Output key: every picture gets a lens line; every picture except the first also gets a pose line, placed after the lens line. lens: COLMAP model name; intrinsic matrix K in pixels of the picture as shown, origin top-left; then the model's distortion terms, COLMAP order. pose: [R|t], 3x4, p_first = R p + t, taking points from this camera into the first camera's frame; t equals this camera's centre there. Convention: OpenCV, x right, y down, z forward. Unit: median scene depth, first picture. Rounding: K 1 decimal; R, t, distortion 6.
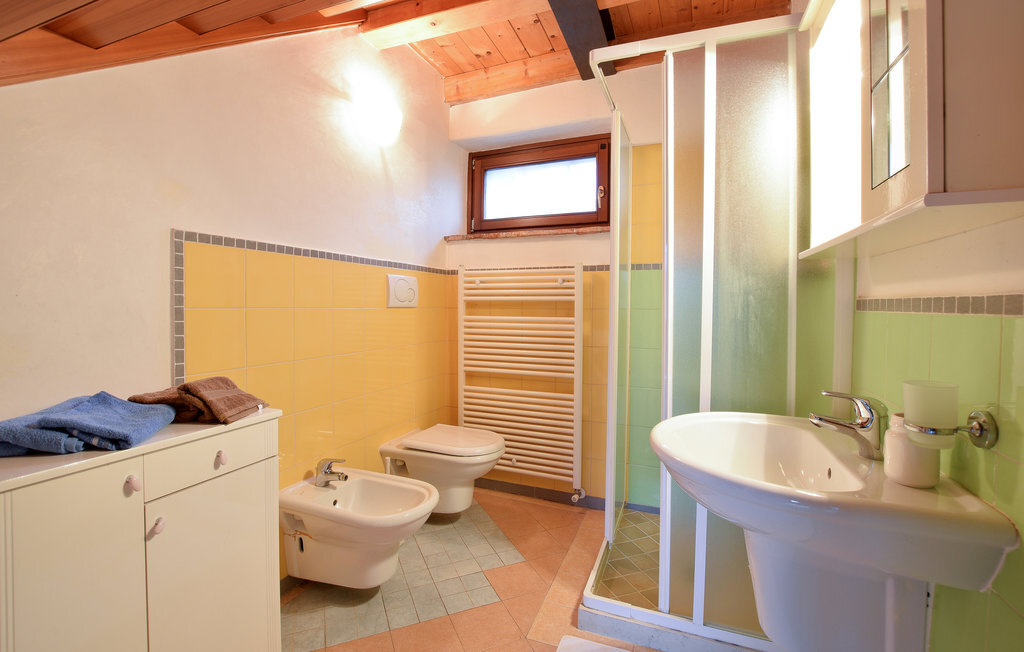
lens RADIAL K [[462.1, 0, 512.5], [0, 462.1, 320.0], [0, 0, 1]] dist [-0.022643, 0.000797]
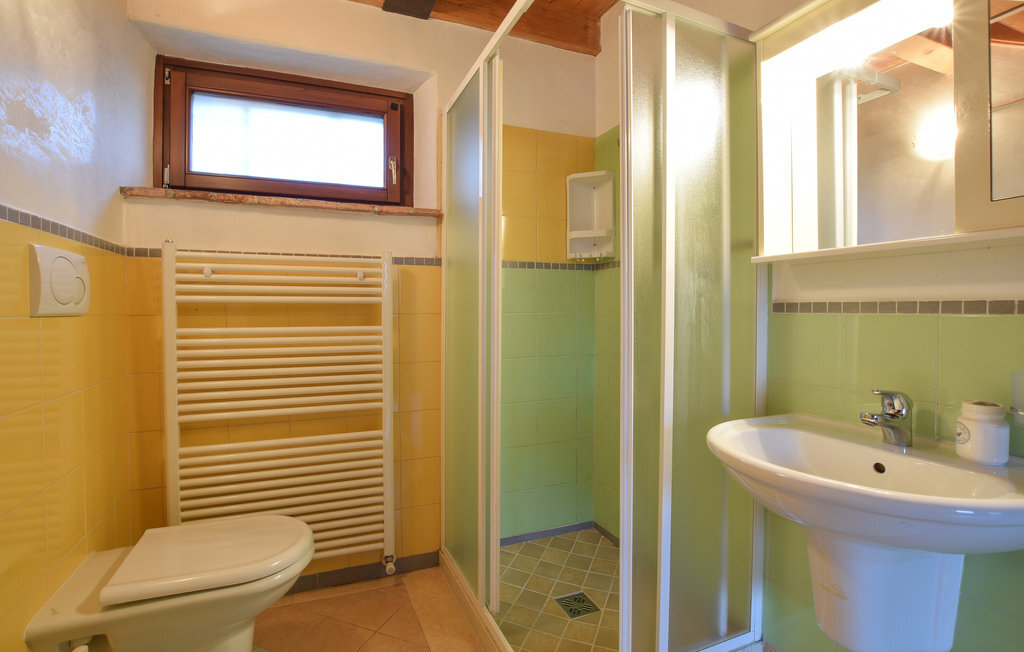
lens RADIAL K [[462.1, 0, 512.5], [0, 462.1, 320.0], [0, 0, 1]] dist [-0.022643, 0.000797]
pose [[0.700181, -0.022266, 0.713618, -0.234261], [0.027283, 0.999618, 0.004420, -0.011674], [-0.713444, 0.016375, 0.700521, 0.318688]]
